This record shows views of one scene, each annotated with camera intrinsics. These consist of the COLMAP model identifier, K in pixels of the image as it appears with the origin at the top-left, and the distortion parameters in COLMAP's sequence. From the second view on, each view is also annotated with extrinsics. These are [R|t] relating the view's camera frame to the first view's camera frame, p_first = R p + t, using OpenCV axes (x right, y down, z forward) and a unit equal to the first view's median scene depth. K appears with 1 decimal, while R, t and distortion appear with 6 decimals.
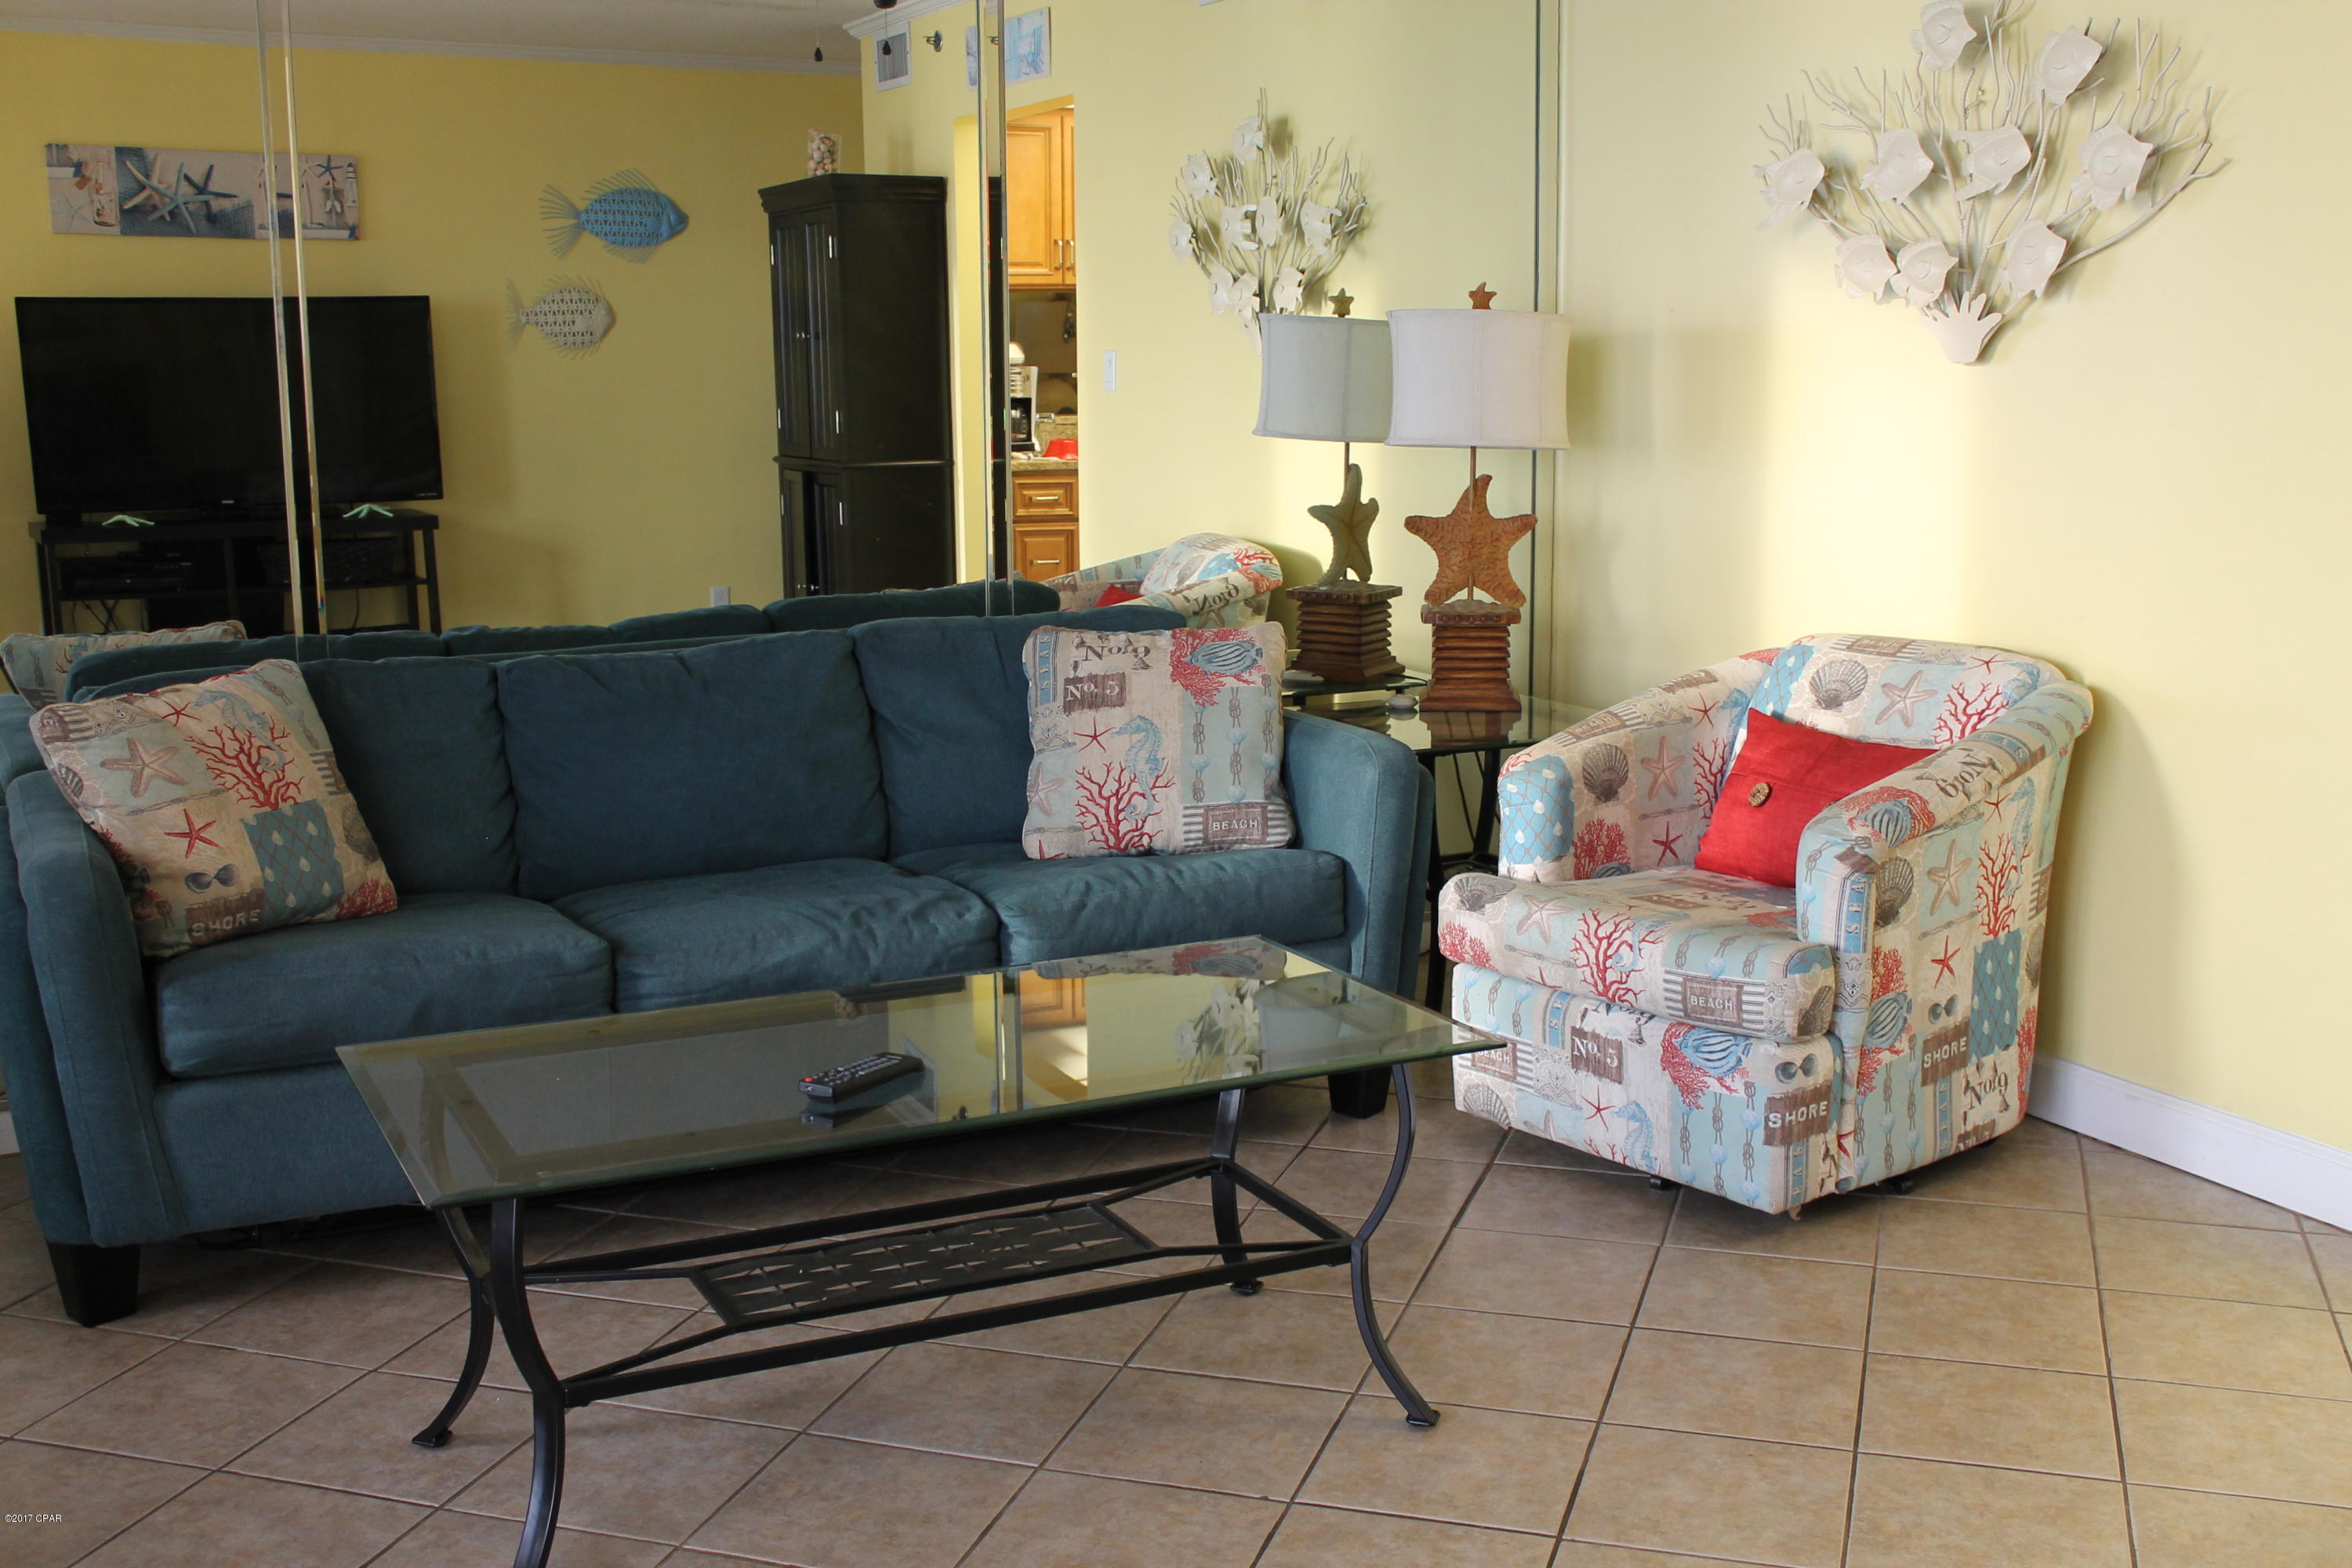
lens RADIAL K [[2522.8, 0, 1177.0], [0, 2522.8, 778.8], [0, 0, 1]] dist [-0.071223, 0.000000]
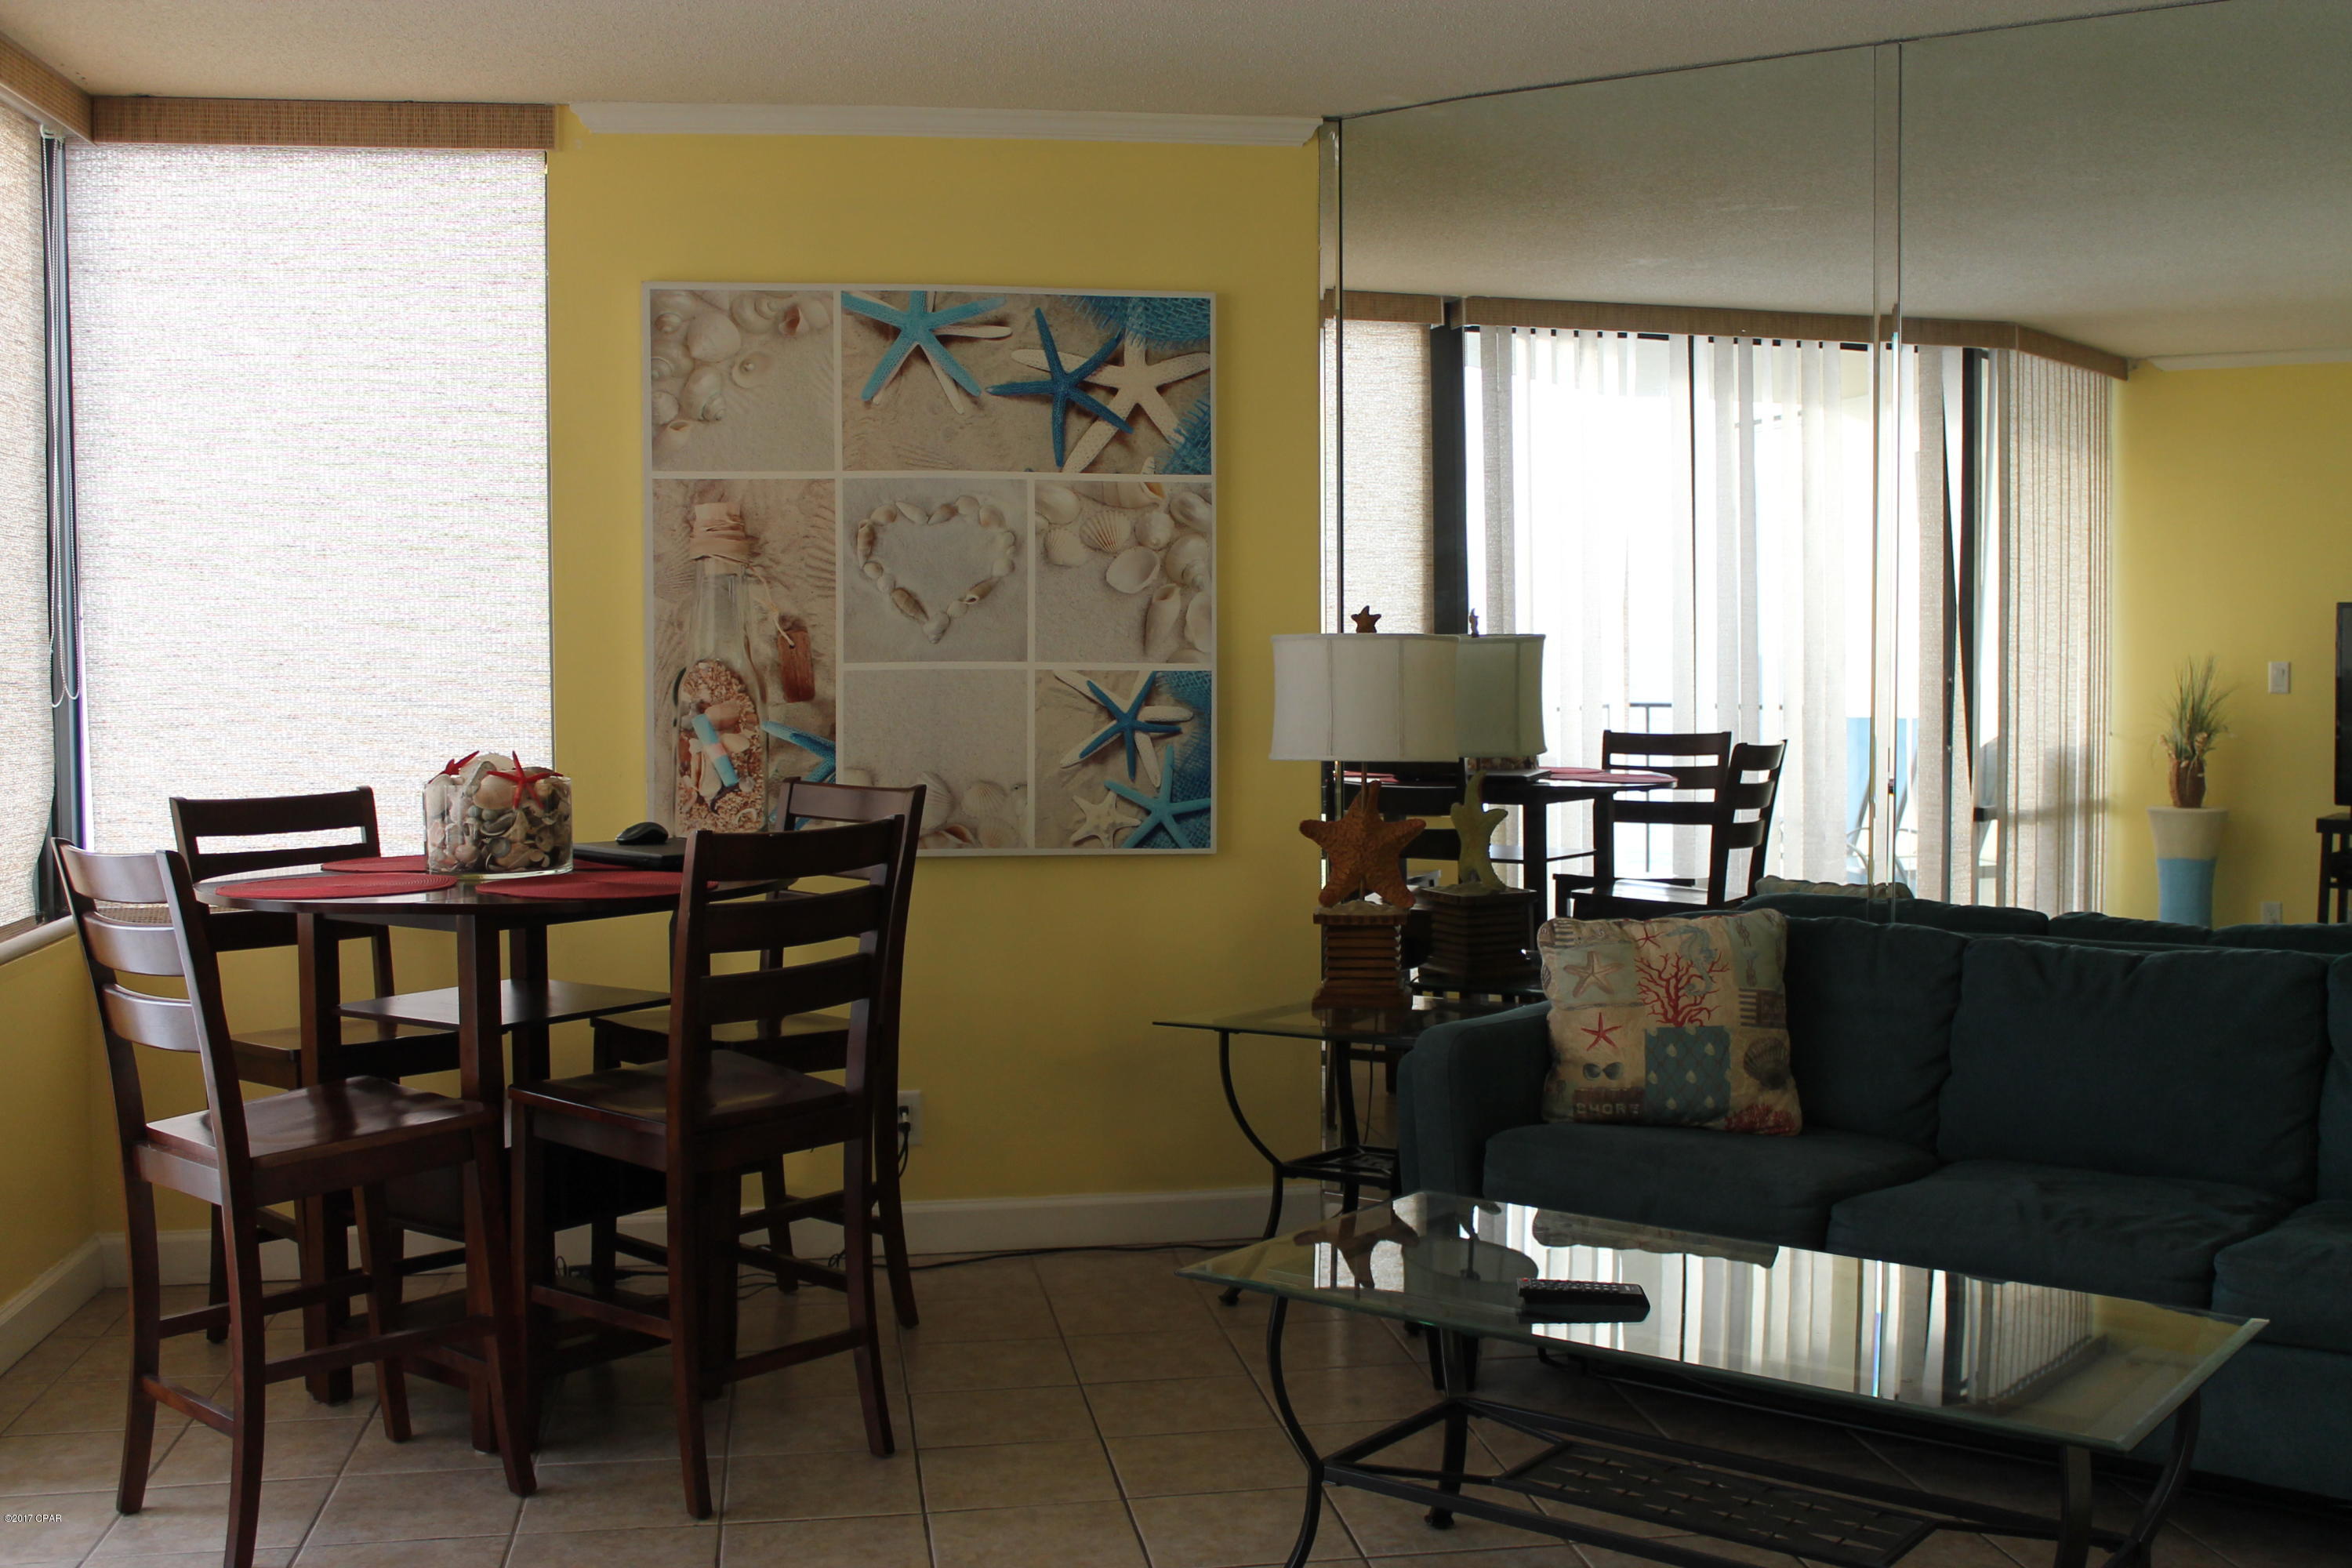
lens RADIAL K [[2522.8, 0, 1181.6], [0, 2522.8, 786.3], [0, 0, 1]] dist [-0.071223, 0.000000]
pose [[0.441040, 0.060512, -0.895445, 0.616704], [-0.161465, 0.986795, -0.012842, -0.048373], [0.882843, 0.150247, 0.444987, 0.239757]]
